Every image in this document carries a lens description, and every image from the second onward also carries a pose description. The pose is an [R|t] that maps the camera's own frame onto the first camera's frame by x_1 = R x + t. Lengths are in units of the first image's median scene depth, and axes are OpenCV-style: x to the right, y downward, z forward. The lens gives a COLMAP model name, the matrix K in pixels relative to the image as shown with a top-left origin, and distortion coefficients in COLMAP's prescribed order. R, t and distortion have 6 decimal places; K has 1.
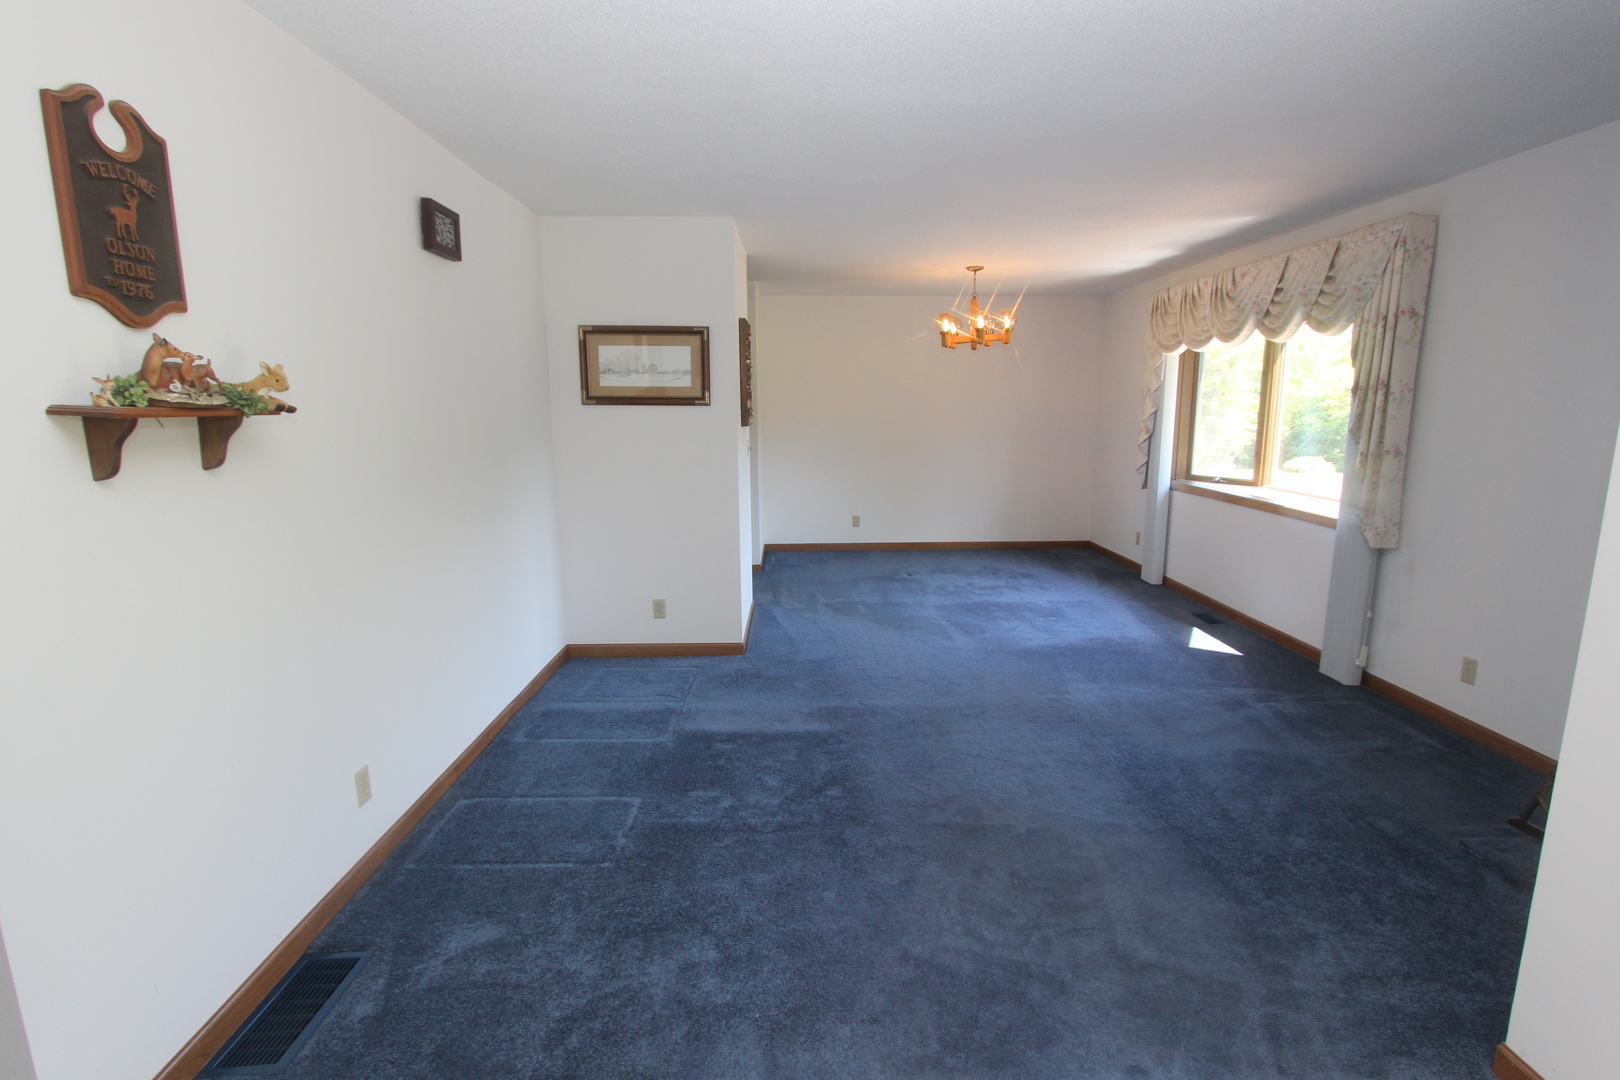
lens RADIAL K [[759.6, 0, 824.1], [0, 759.6, 547.1], [0, 0, 1]] dist [-0.017617, 0.000993]
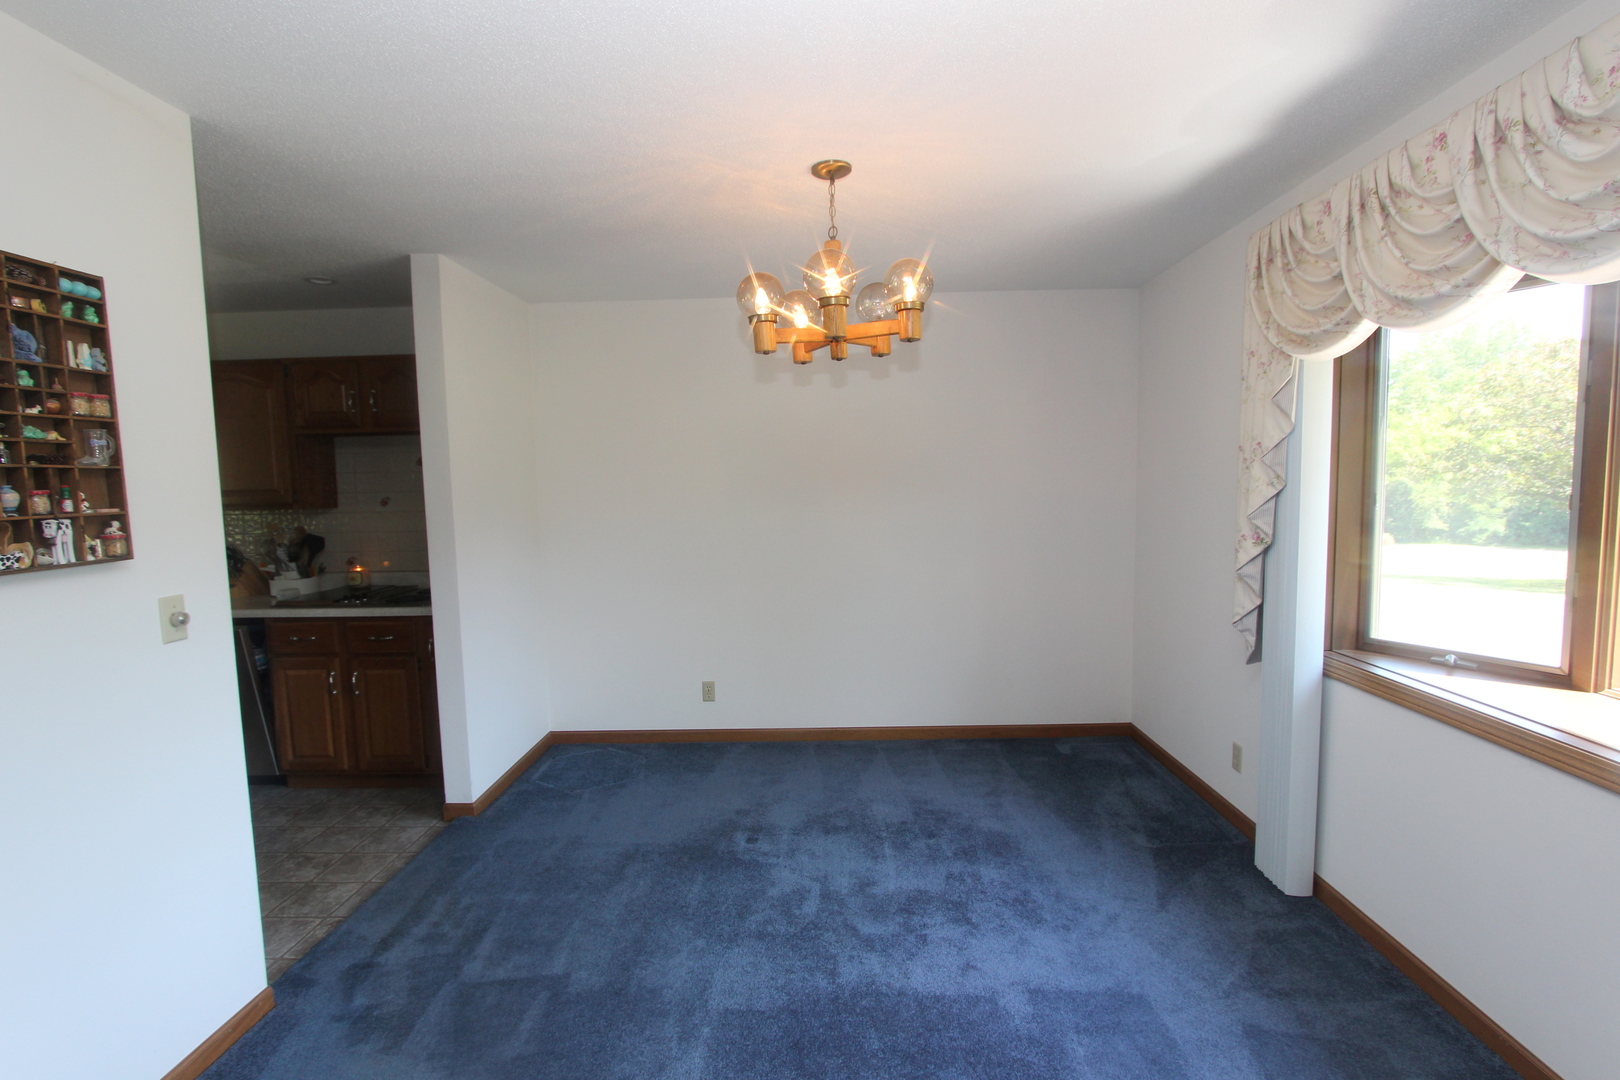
lens RADIAL K [[759.6, 0, 824.1], [0, 759.6, 547.1], [0, 0, 1]] dist [-0.017617, 0.000993]
pose [[0.998956, -0.014881, -0.043194, 0.199321], [0.010932, 0.995859, -0.090252, -0.112814], [0.044358, 0.089686, 0.994982, 0.564008]]
